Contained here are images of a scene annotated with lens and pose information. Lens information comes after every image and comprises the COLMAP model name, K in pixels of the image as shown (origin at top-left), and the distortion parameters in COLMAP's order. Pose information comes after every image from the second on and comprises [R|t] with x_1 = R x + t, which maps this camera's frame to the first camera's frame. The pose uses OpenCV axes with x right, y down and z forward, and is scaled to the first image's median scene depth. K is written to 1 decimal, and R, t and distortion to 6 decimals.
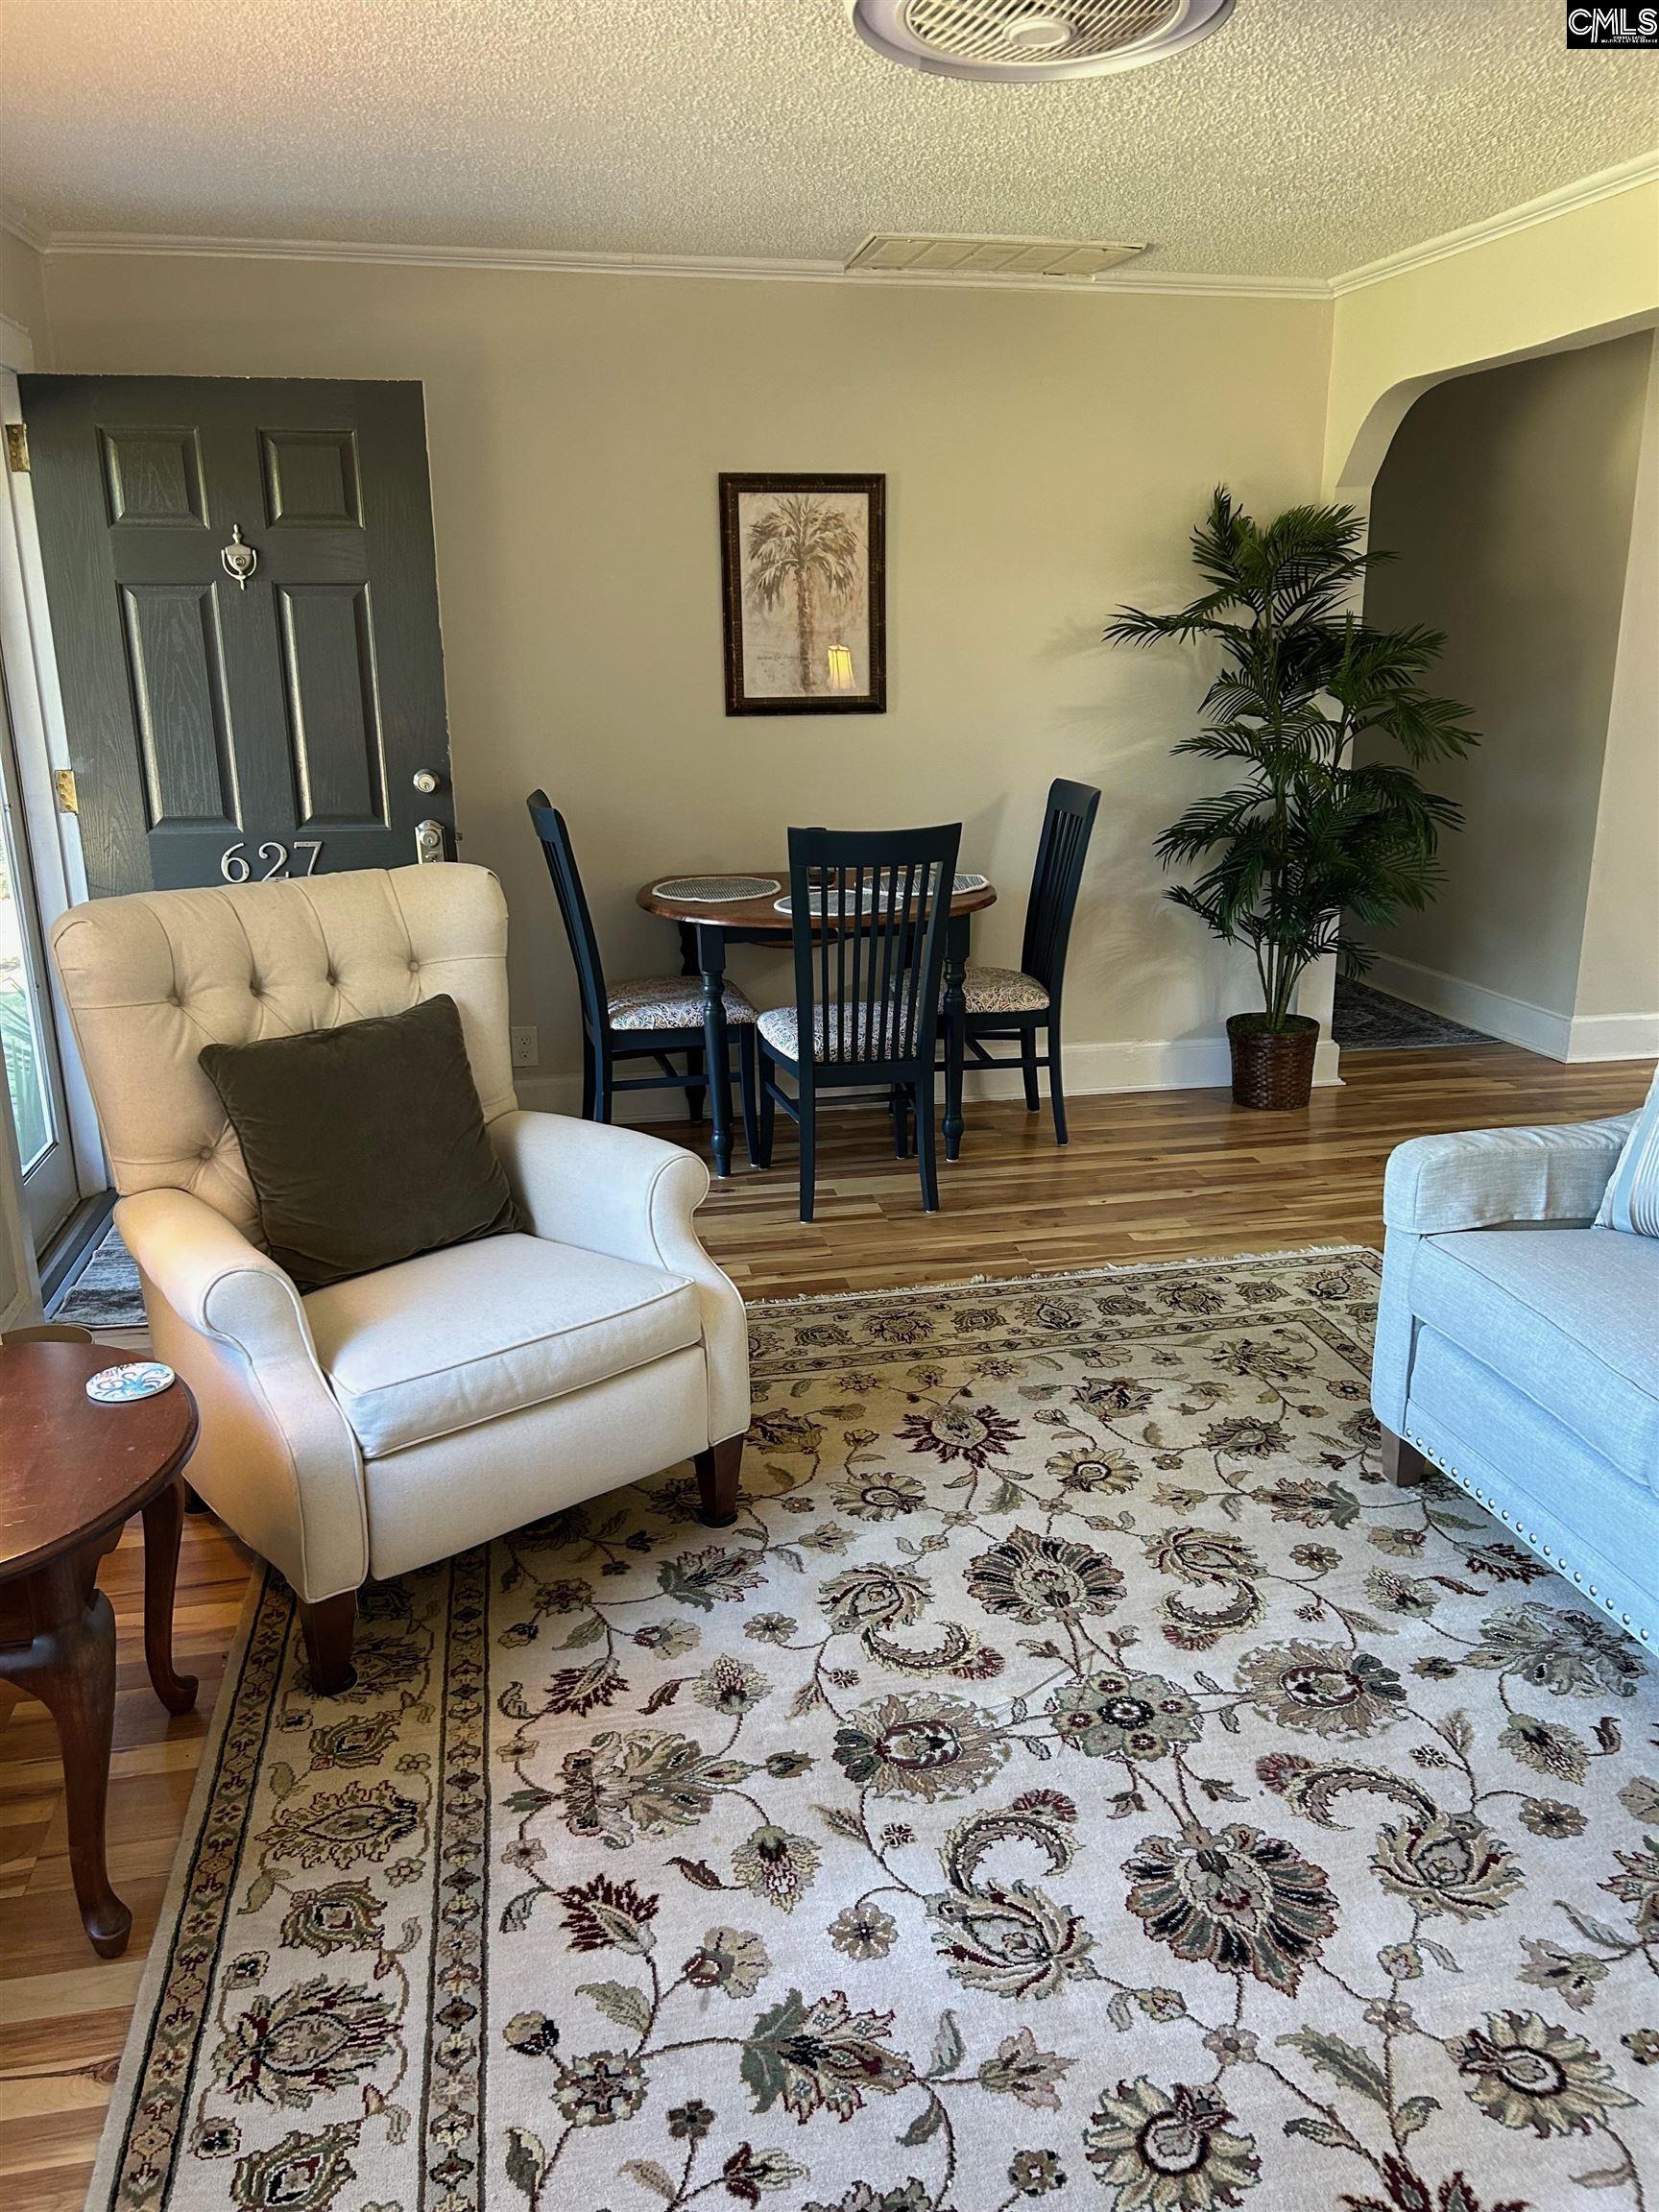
lens RADIAL K [[1639.7, 0, 829.5], [0, 1639.7, 1106.0], [0, 0, 1]] dist [0.075692, -0.133937]
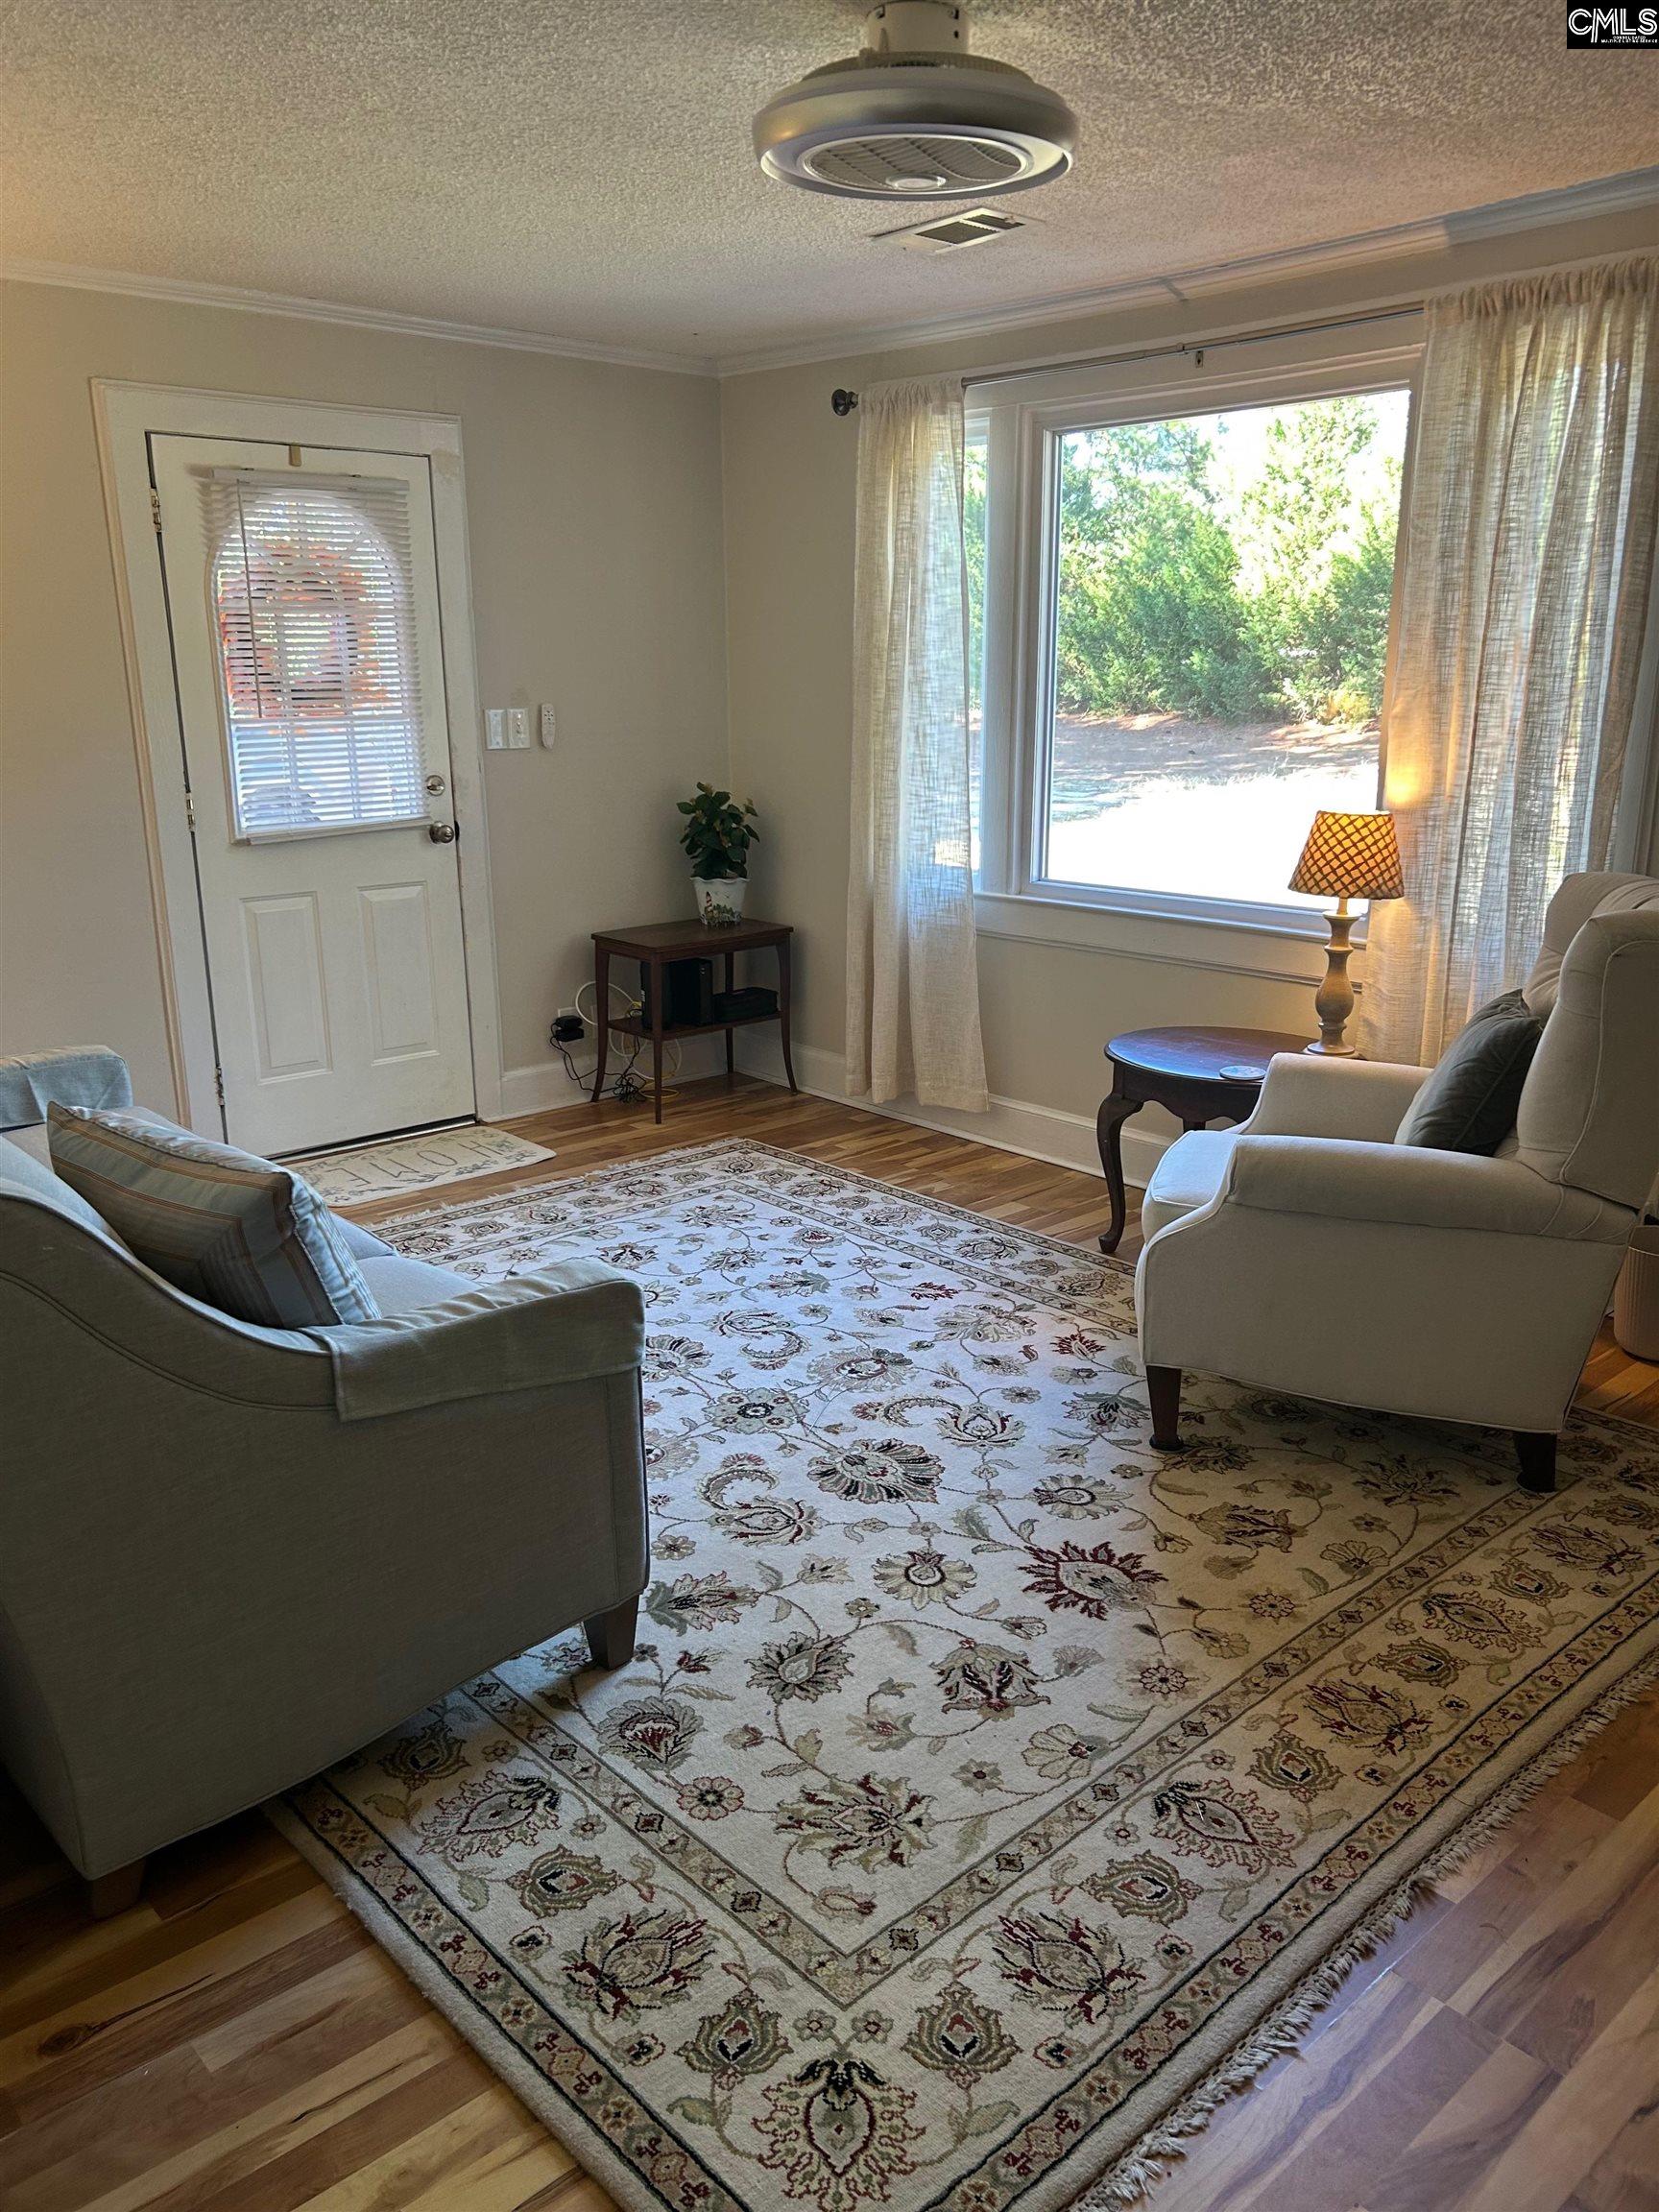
lens RADIAL K [[1639.7, 0, 829.5], [0, 1639.7, 1106.0], [0, 0, 1]] dist [0.075692, -0.133937]
pose [[-0.854670, 0.145185, -0.498459, 0.679297], [-0.134478, 0.865427, 0.482650, -0.476956], [0.501454, 0.479538, -0.720130, 1.646214]]
